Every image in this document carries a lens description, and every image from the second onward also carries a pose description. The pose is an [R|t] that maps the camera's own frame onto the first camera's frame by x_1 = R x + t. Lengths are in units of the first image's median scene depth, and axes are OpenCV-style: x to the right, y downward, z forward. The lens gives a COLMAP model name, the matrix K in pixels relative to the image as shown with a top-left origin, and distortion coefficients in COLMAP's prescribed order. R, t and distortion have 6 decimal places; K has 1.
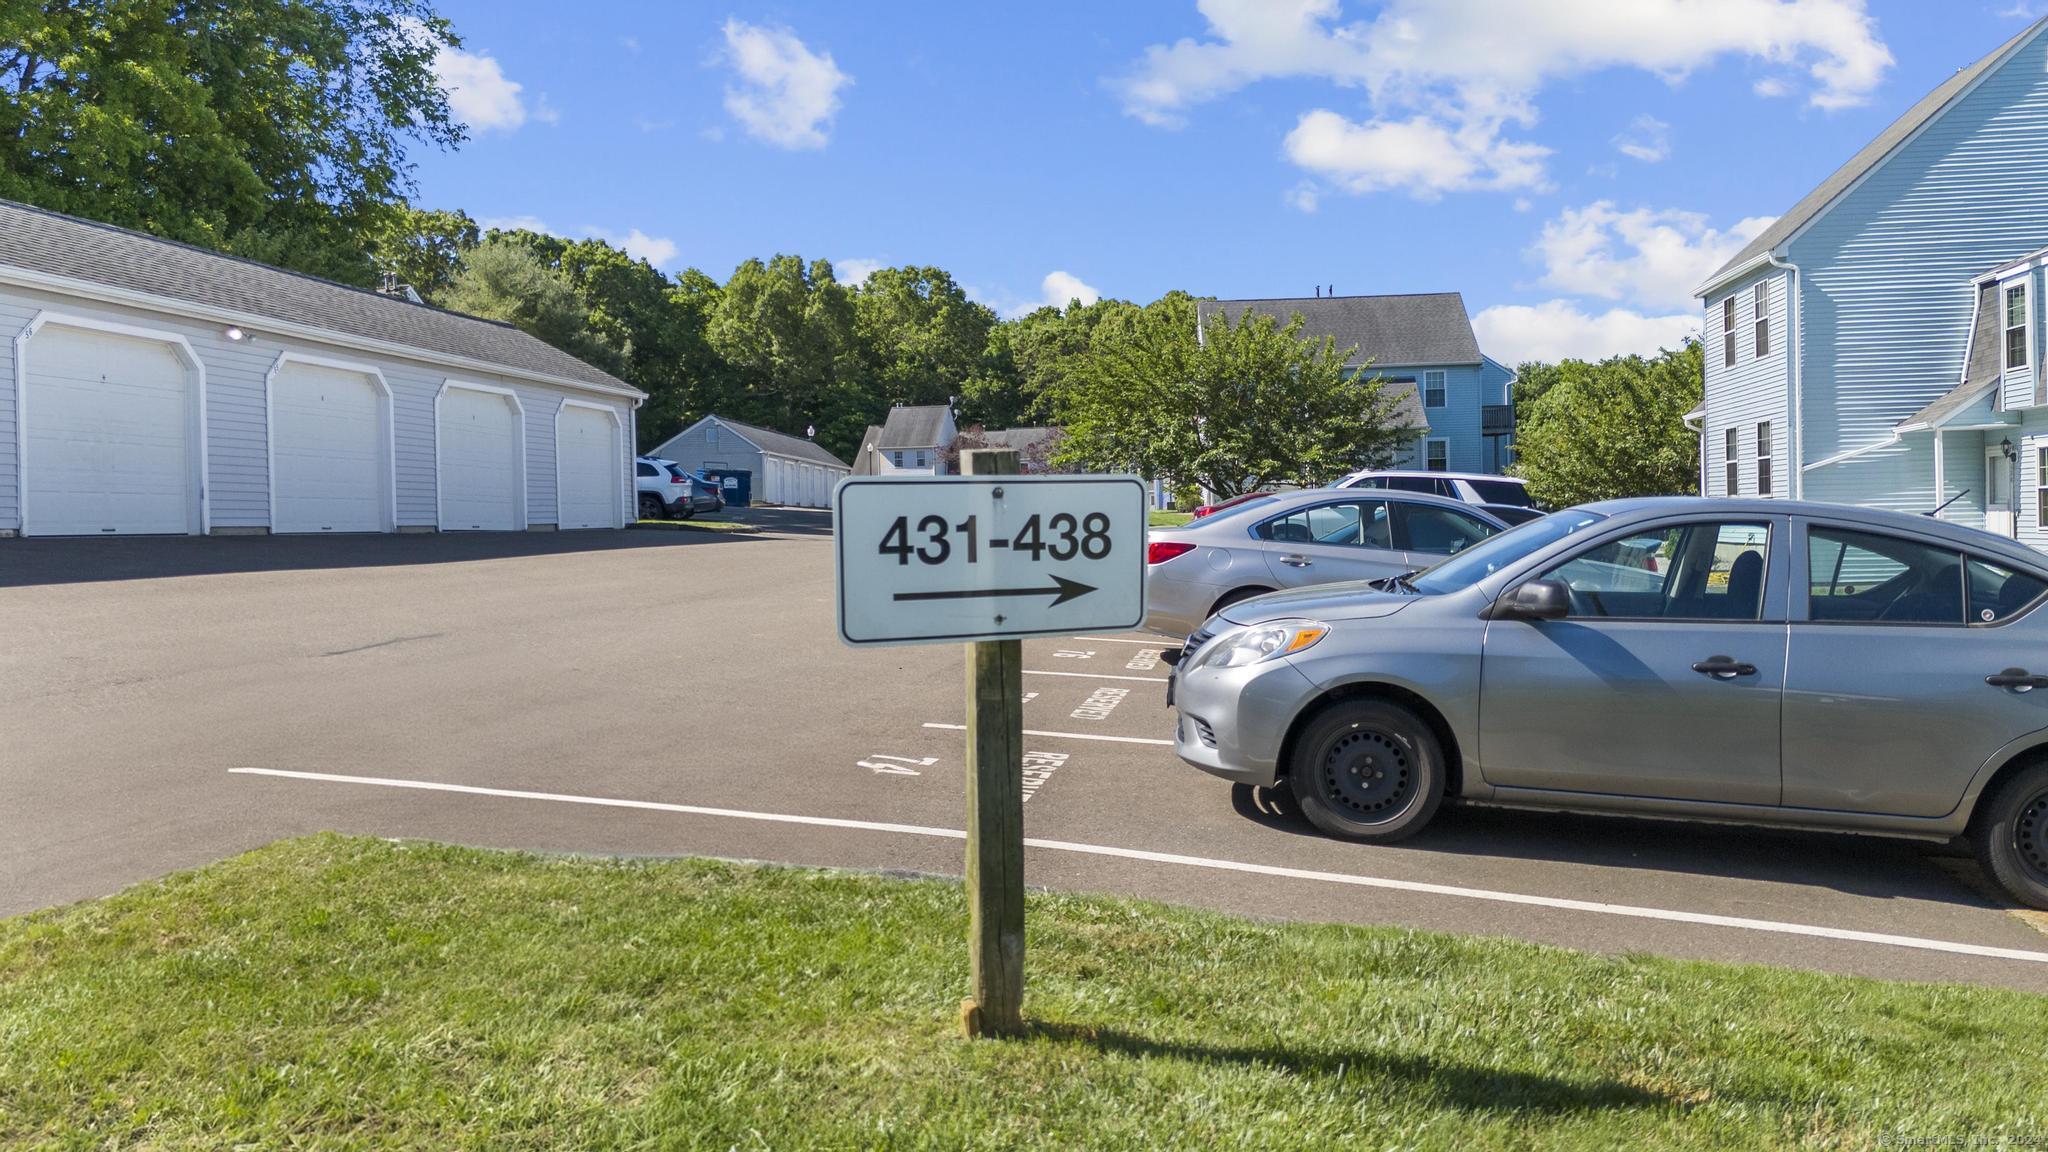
lens RADIAL K [[1501.4, 0, 1054.3], [0, 1501.4, 562.7], [0, 0, 1]] dist [0.116392, -0.110623]
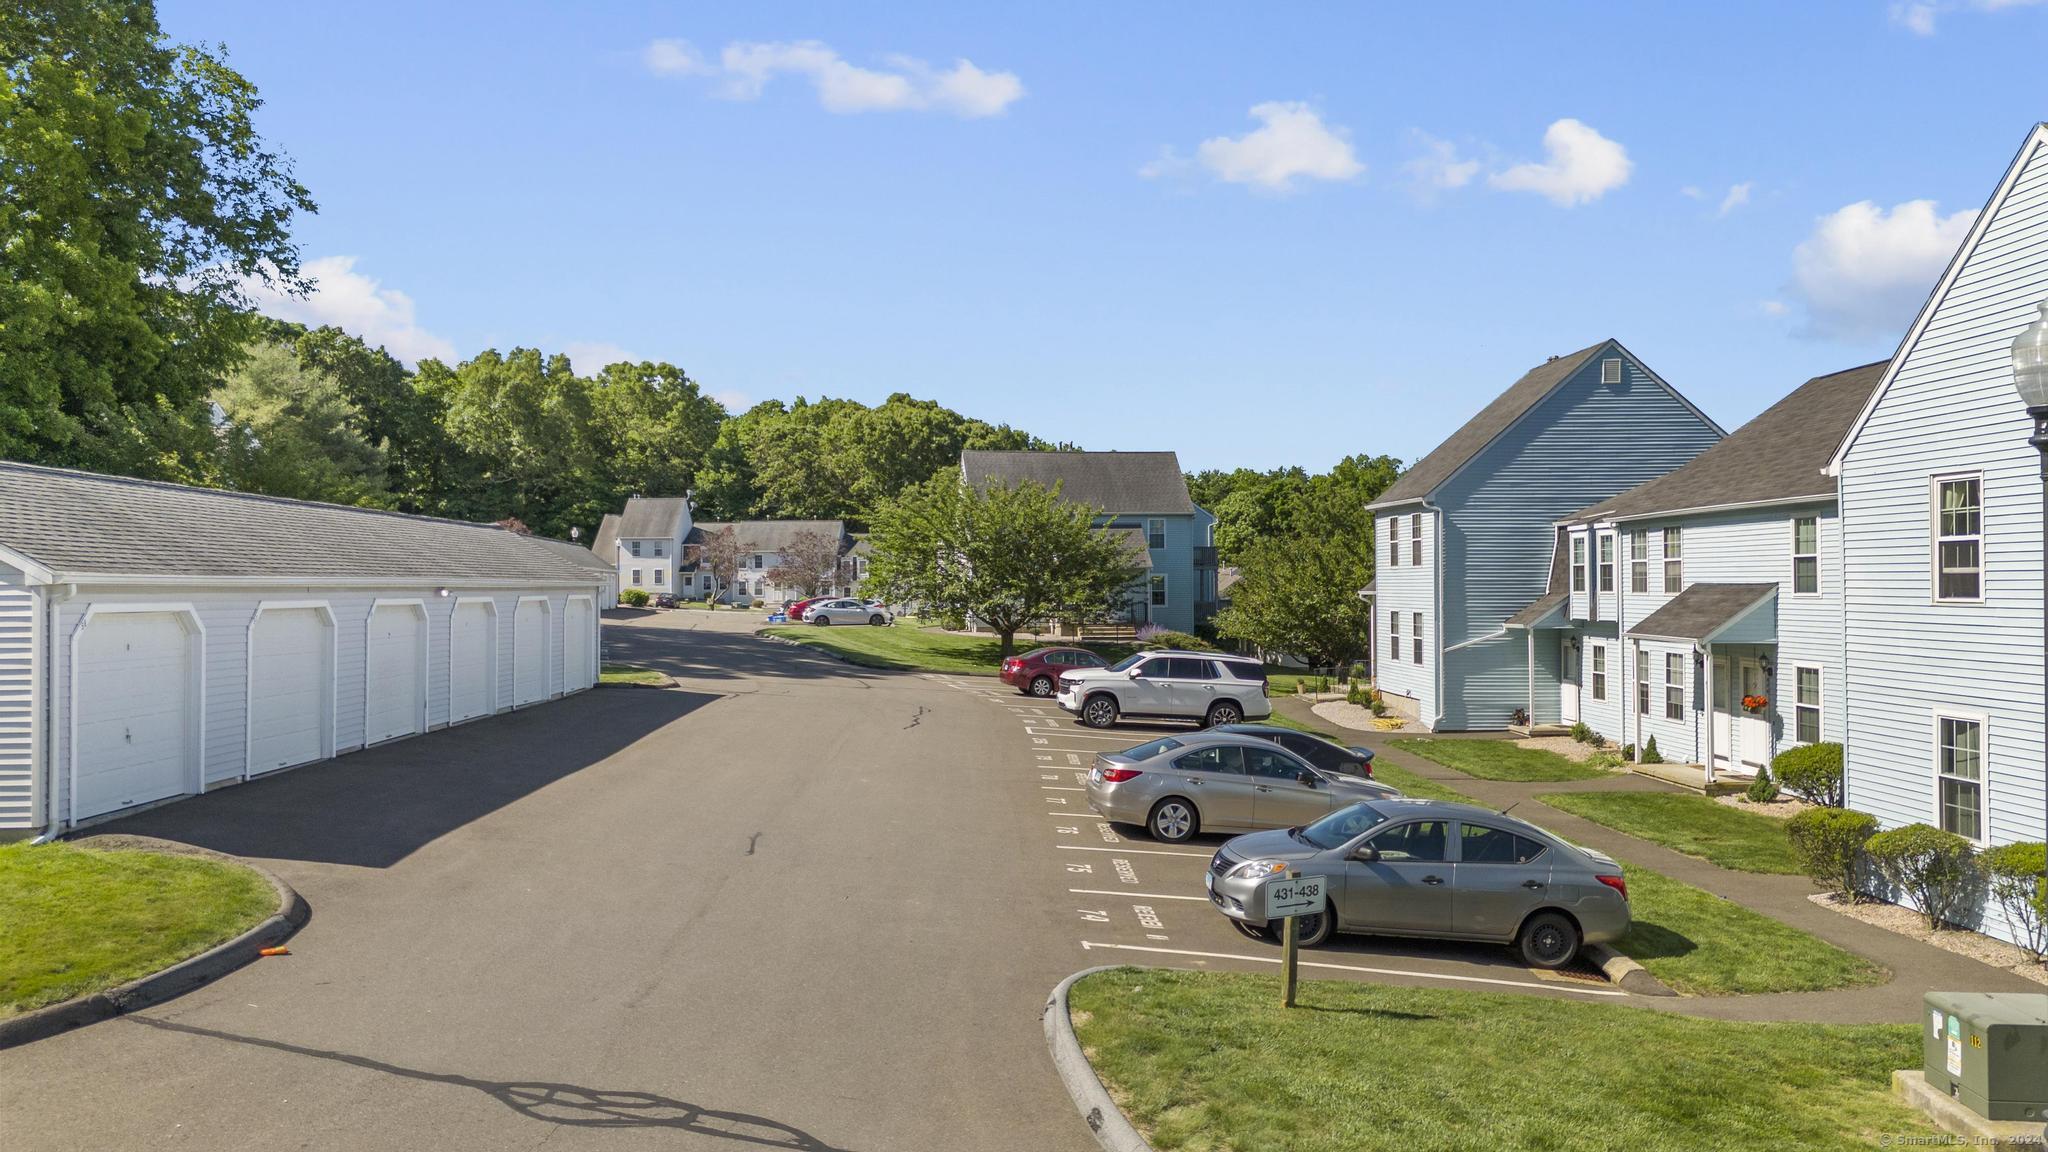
lens RADIAL K [[1398.4, 0, 1008.0], [0, 1398.4, 624.3], [0, 0, 1]] dist [0.138970, -0.219896]
pose [[0.987096, 0.016810, 0.159247, -0.047701], [-0.014024, 0.999729, -0.018603, -0.022078], [-0.159516, 0.016129, 0.987064, -0.091495]]
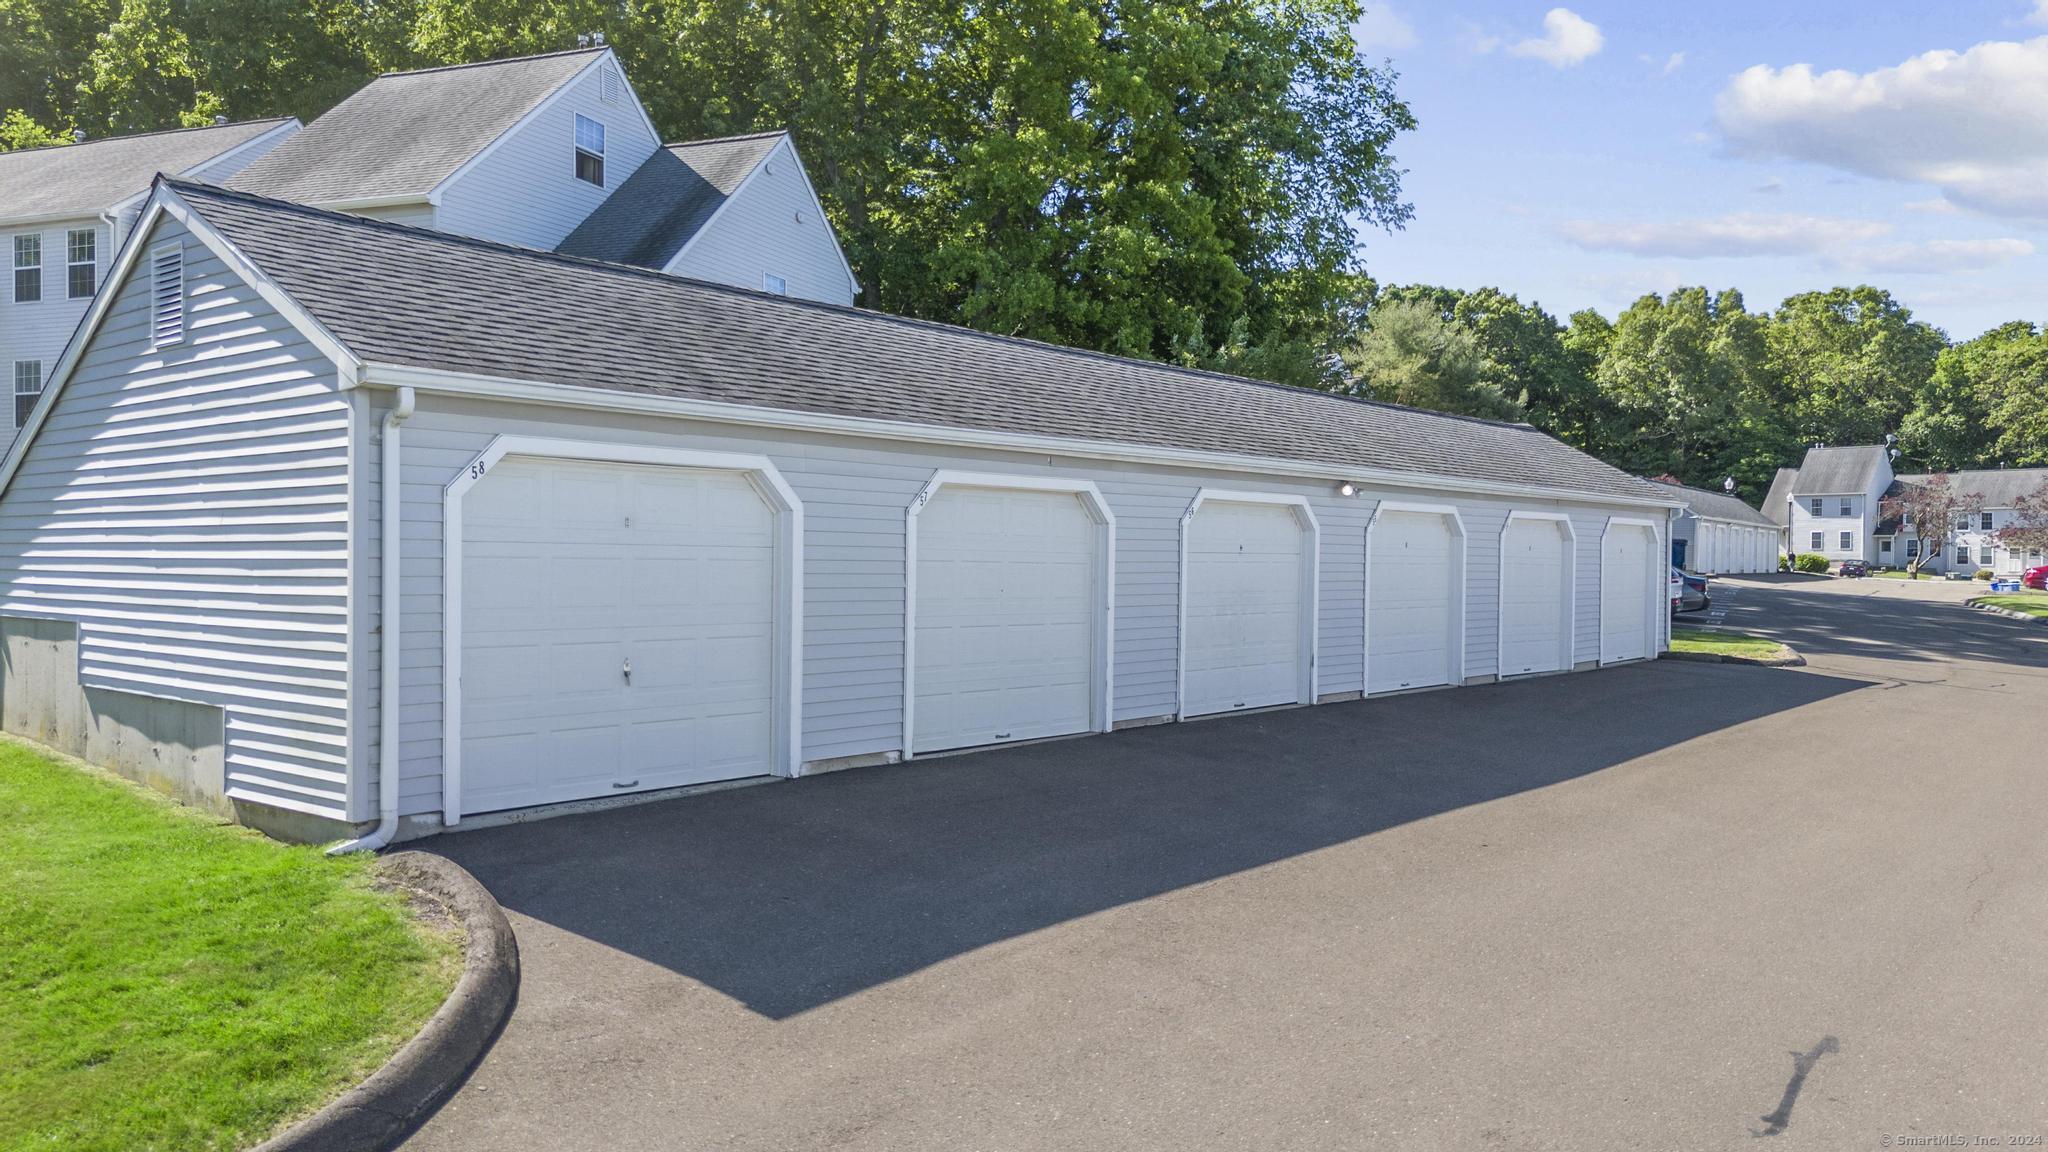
lens RADIAL K [[1501.4, 0, 1054.3], [0, 1501.4, 562.7], [0, 0, 1]] dist [0.116392, -0.110623]
pose [[0.846761, 0.032271, -0.530994, -0.041948], [-0.047600, 0.998751, -0.015207, -0.017725], [0.529840, 0.038152, 0.847239, 0.027121]]
